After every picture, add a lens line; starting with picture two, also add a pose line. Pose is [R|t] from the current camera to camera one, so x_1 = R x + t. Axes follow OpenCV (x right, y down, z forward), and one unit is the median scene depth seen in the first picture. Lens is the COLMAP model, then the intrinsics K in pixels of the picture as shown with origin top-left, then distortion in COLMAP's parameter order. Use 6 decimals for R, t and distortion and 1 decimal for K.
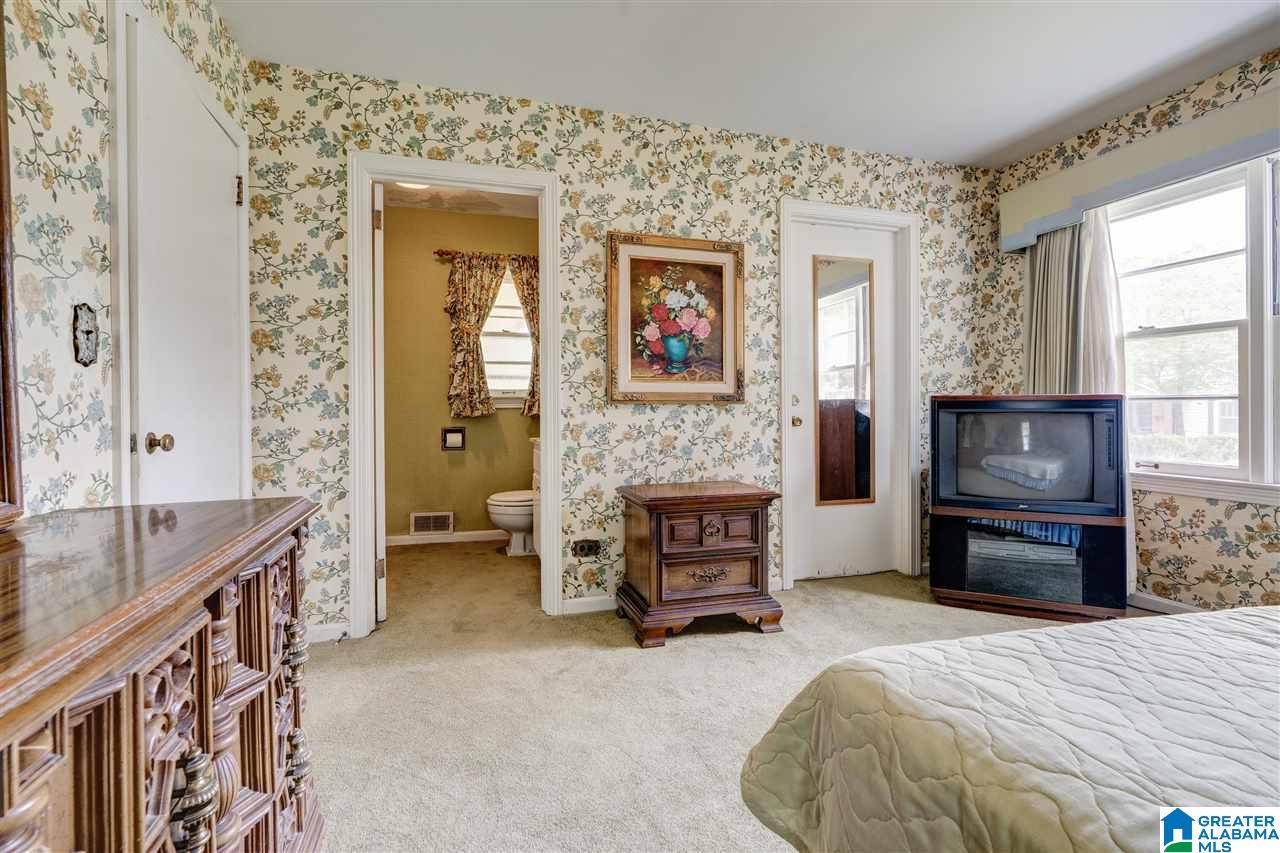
lens RADIAL K [[584.2, 0, 636.8], [0, 584.2, 423.3], [0, 0, 1]] dist [-0.000451, -0.000662]
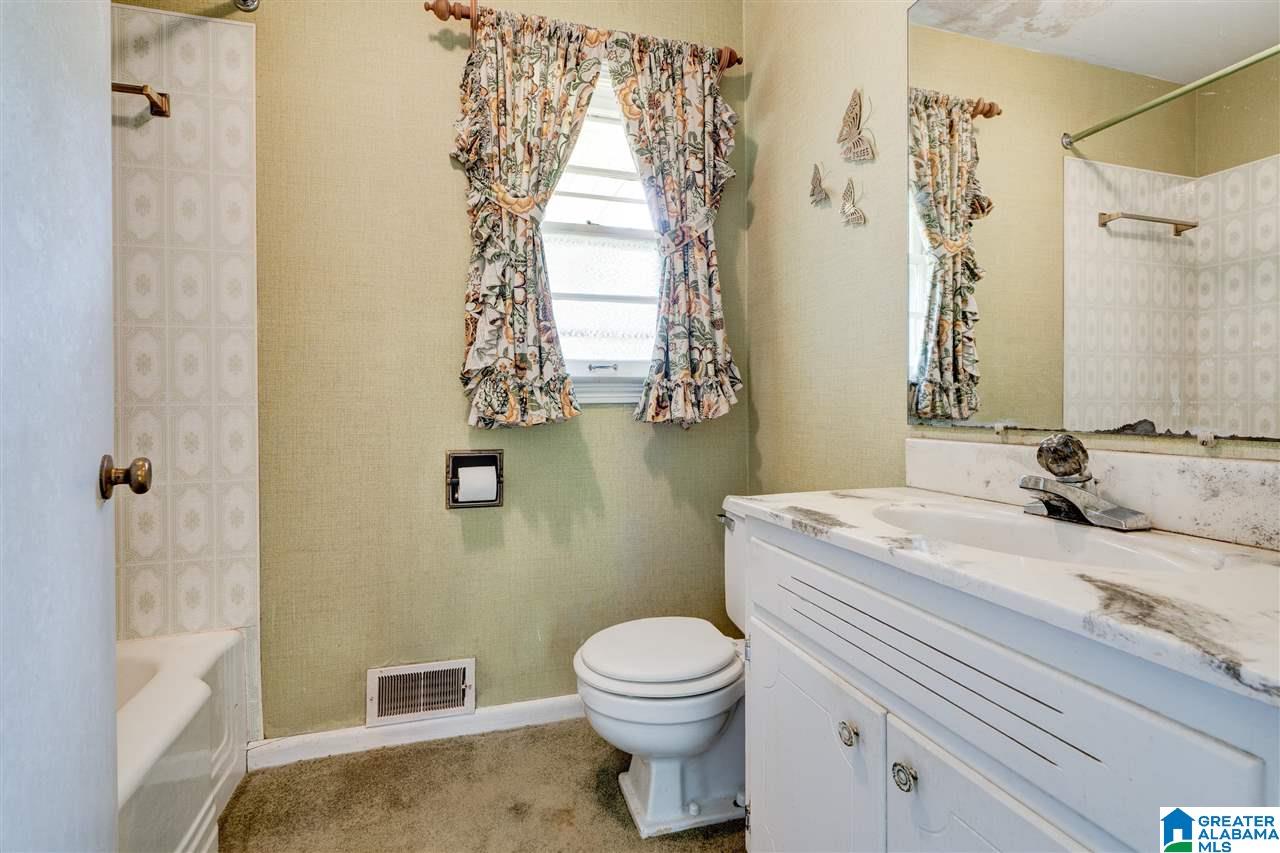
lens RADIAL K [[584.2, 0, 639.2], [0, 584.2, 419.7], [0, 0, 1]] dist [-0.000451, -0.000662]
pose [[0.999971, -0.005287, -0.005476, -0.199322], [0.005231, 0.999936, -0.010051, -0.010781], [0.005529, 0.010022, 0.999934, 0.599652]]
